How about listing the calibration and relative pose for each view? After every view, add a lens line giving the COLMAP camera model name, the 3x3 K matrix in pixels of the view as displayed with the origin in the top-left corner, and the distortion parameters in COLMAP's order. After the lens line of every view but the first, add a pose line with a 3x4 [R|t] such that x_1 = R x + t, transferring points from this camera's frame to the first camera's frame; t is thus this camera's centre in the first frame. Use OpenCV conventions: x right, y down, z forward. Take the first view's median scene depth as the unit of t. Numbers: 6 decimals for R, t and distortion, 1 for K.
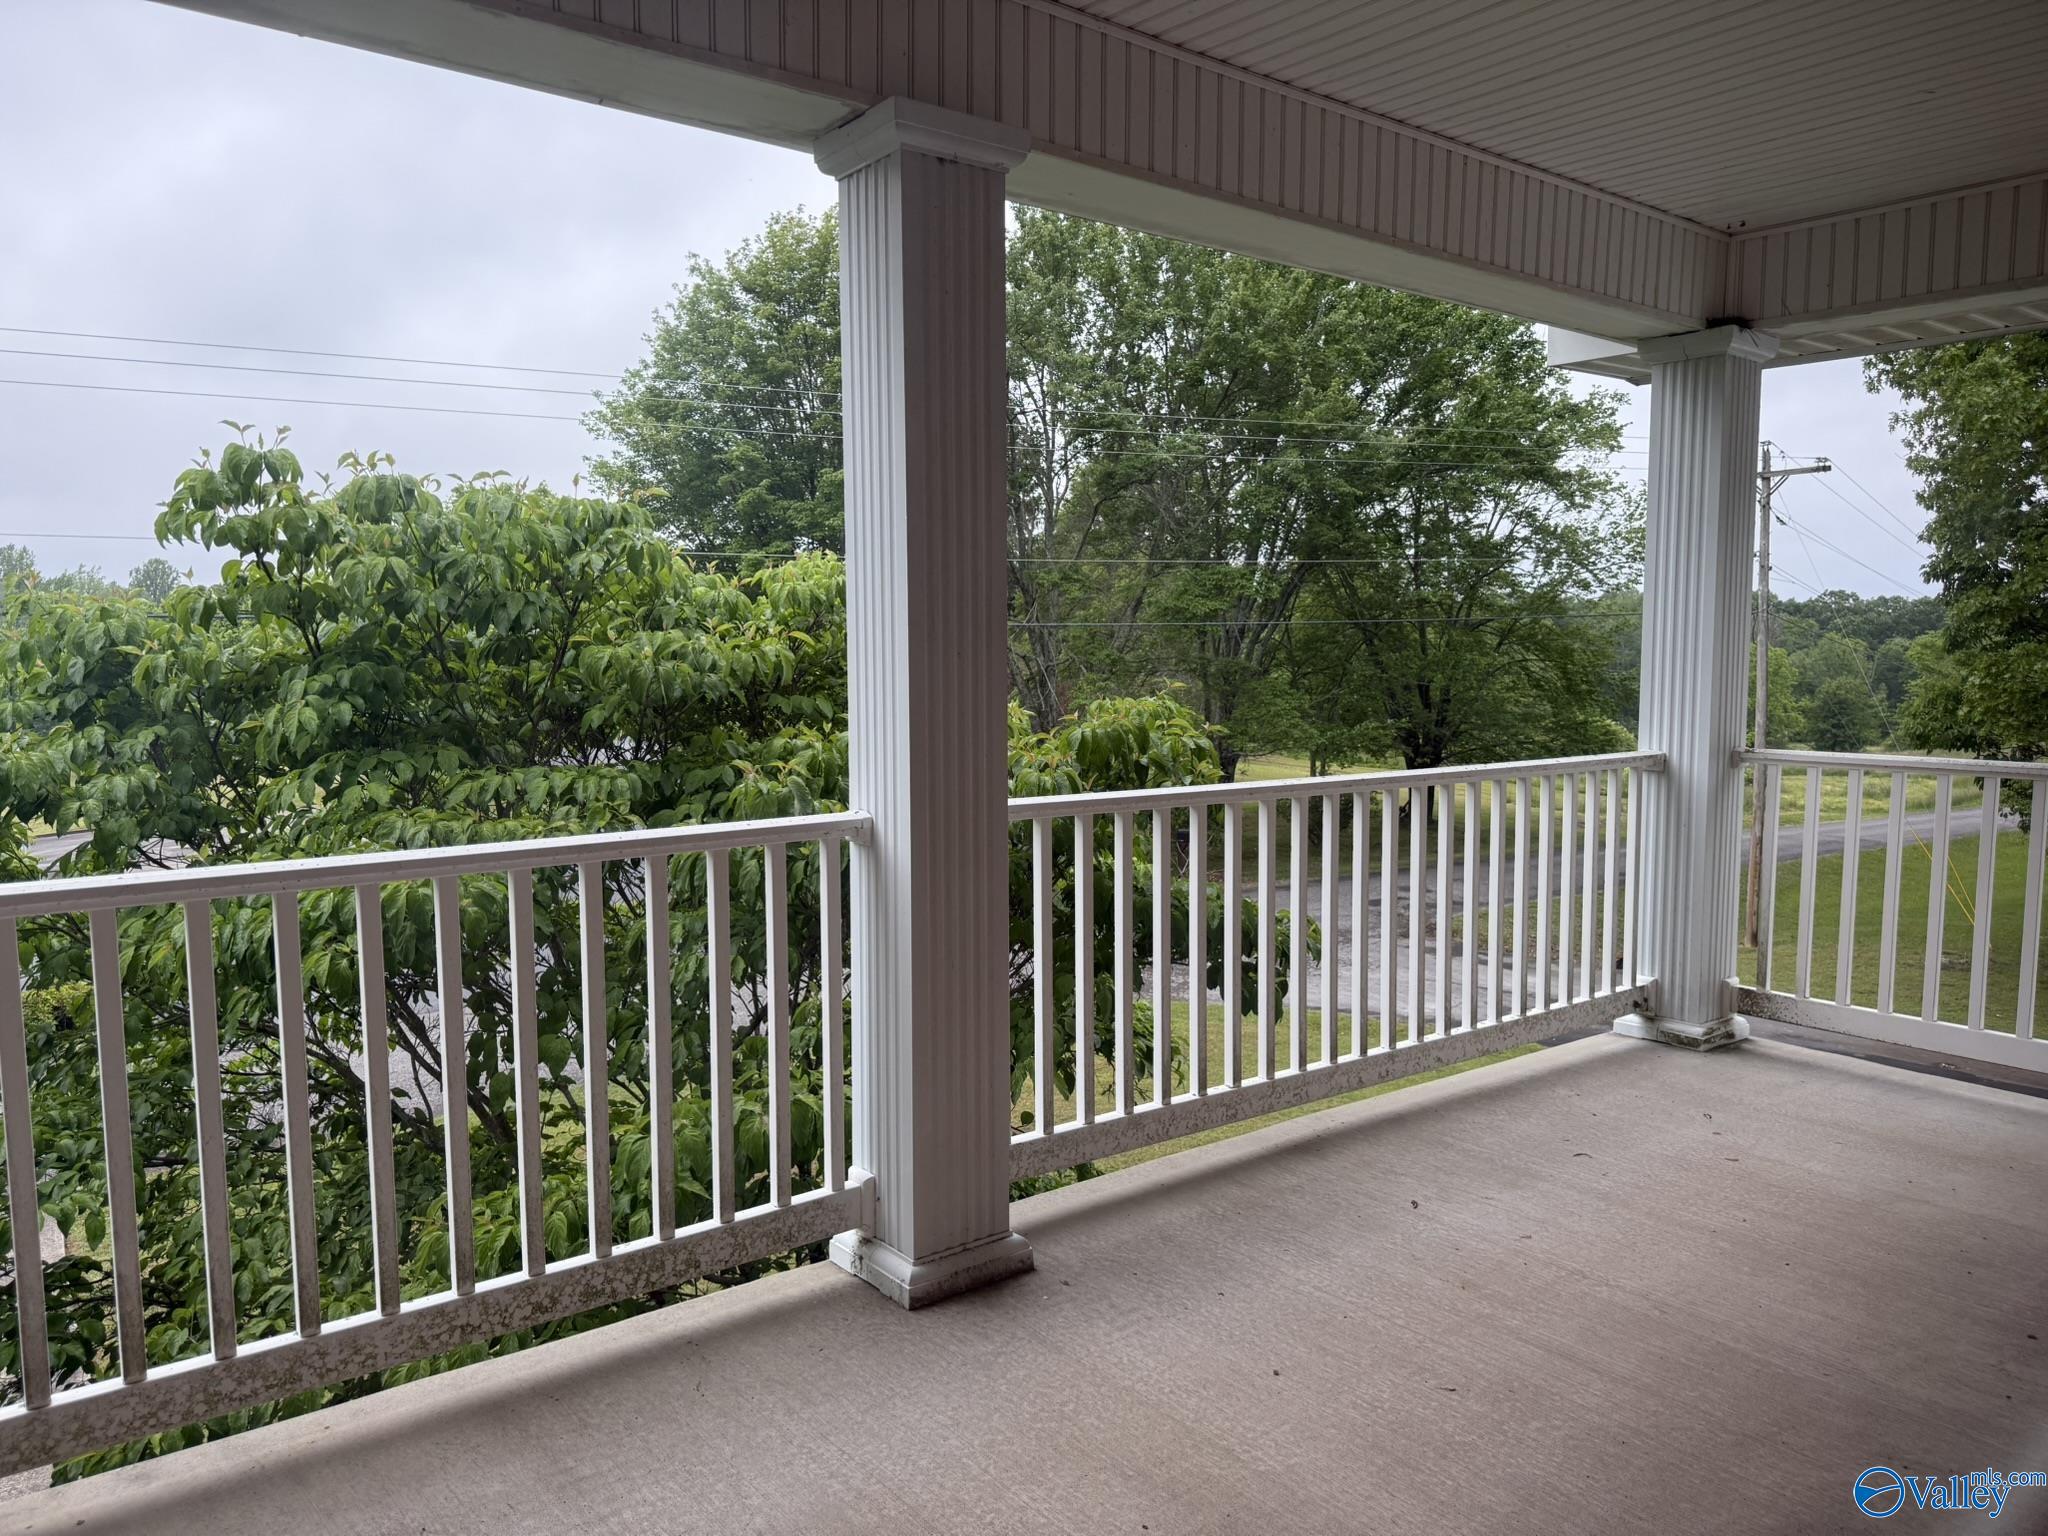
lens RADIAL K [[1450.5, 0, 1067.3], [0, 1450.5, 767.3], [0, 0, 1]] dist [0.020821, -0.002357]
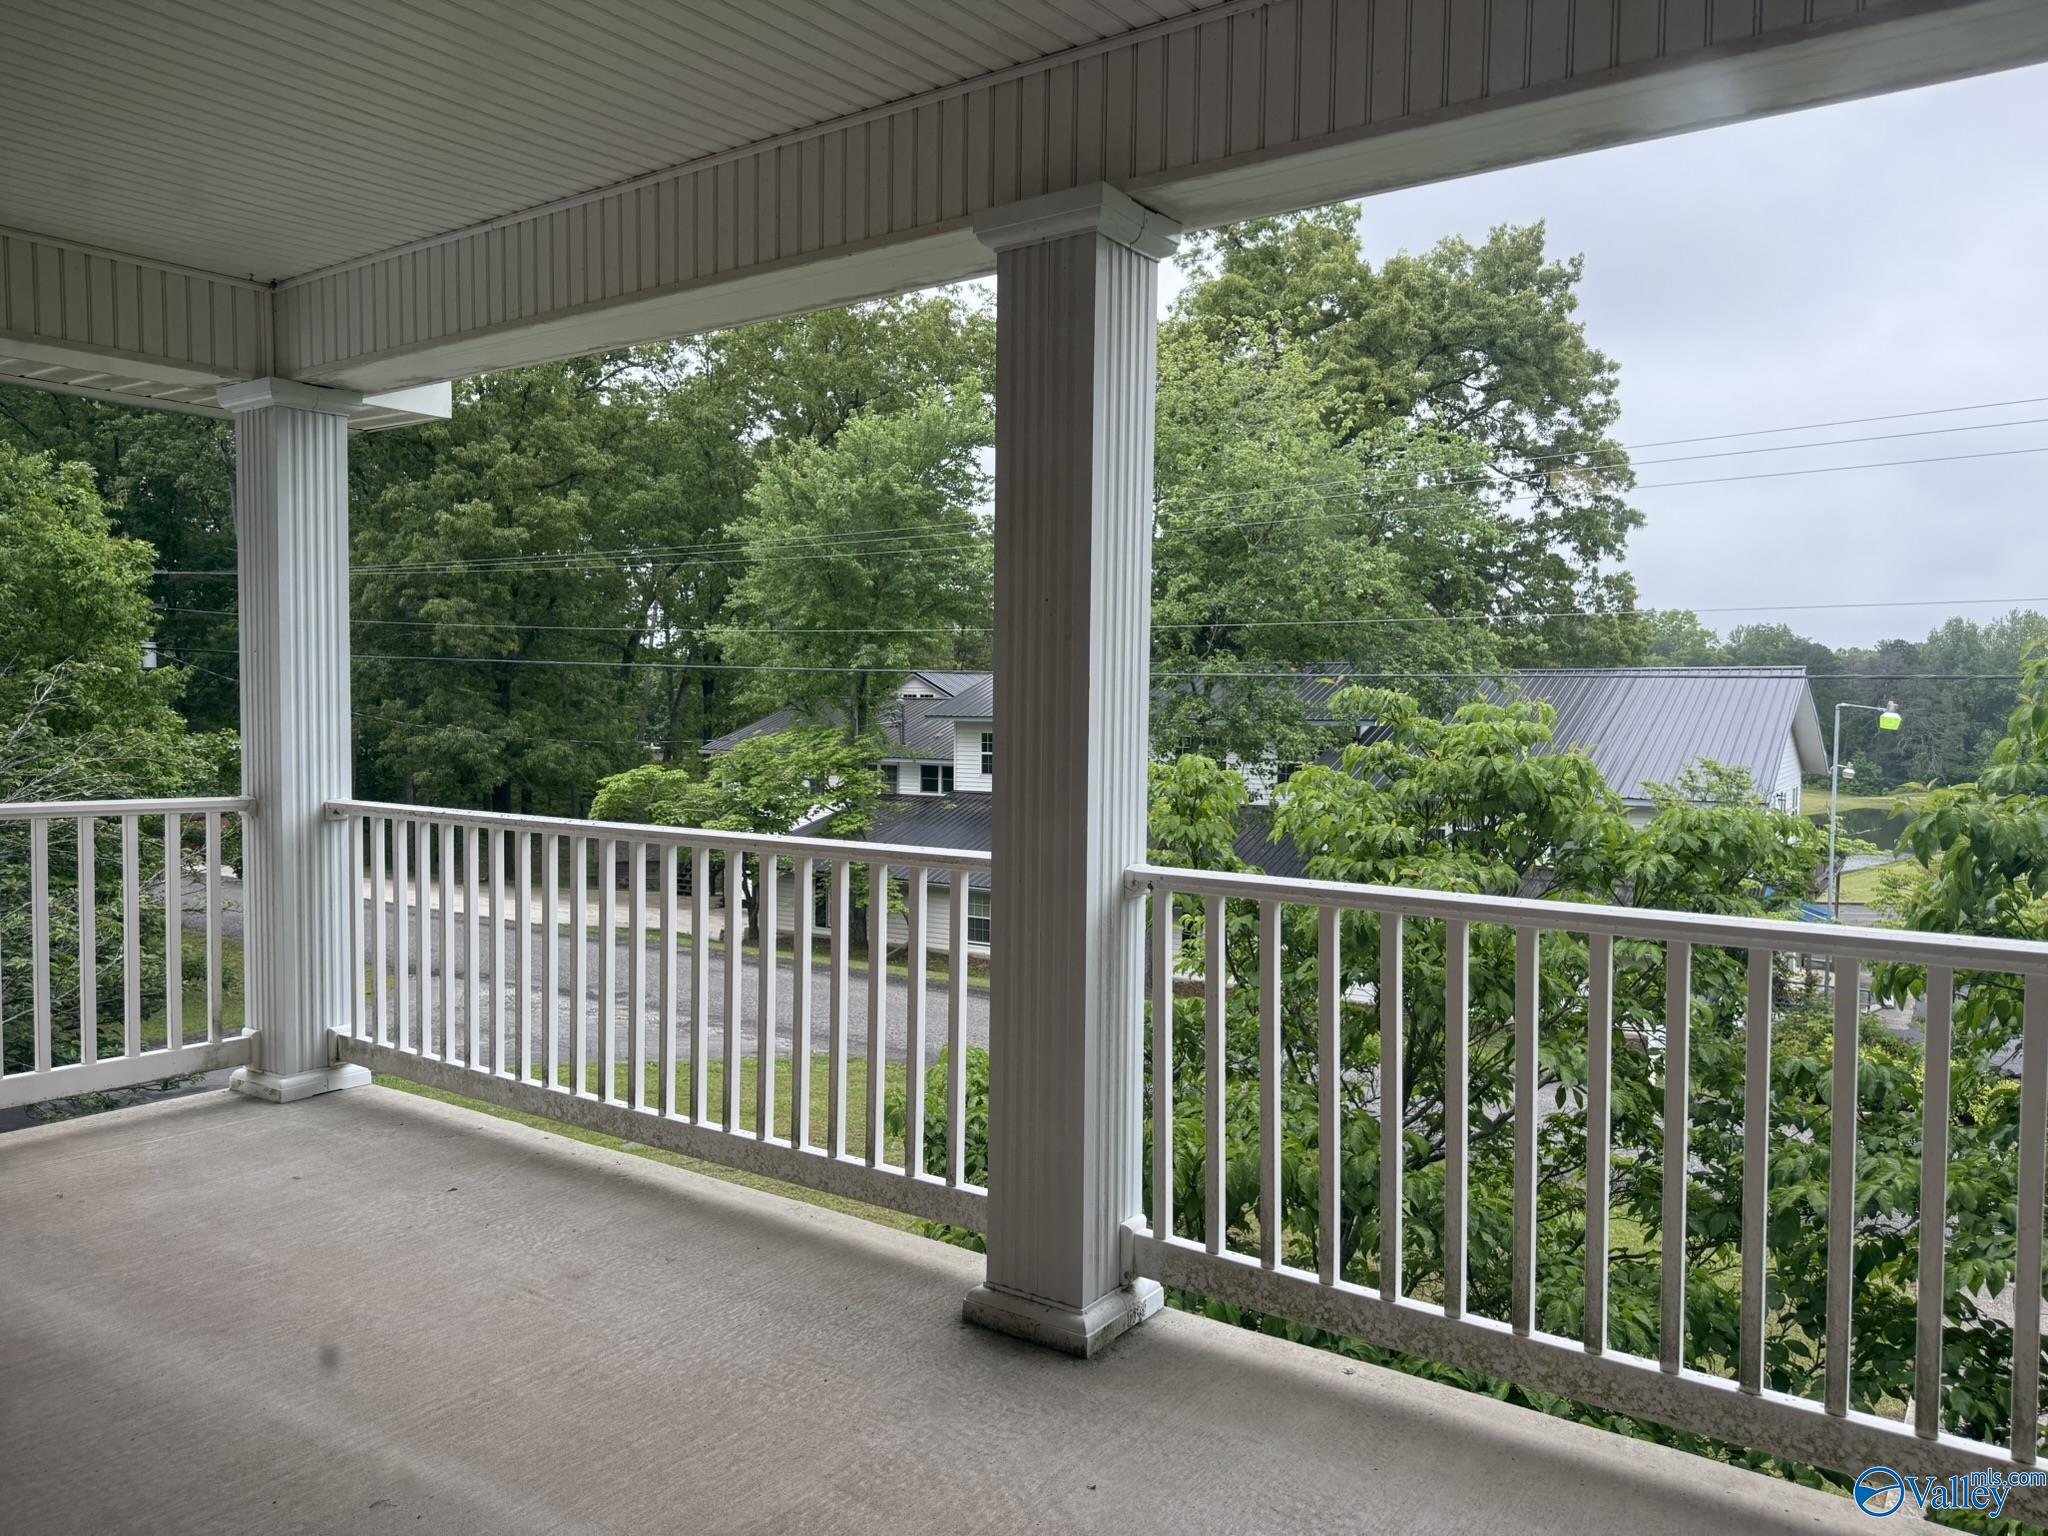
lens RADIAL K [[1450.5, 0, 1067.3], [0, 1450.5, 767.3], [0, 0, 1]] dist [0.020821, -0.002357]
pose [[0.293295, 0.041748, -0.955110, 0.417376], [-0.084057, 0.996303, 0.017736, -0.027282], [0.952319, 0.075082, 0.295720, 0.327814]]
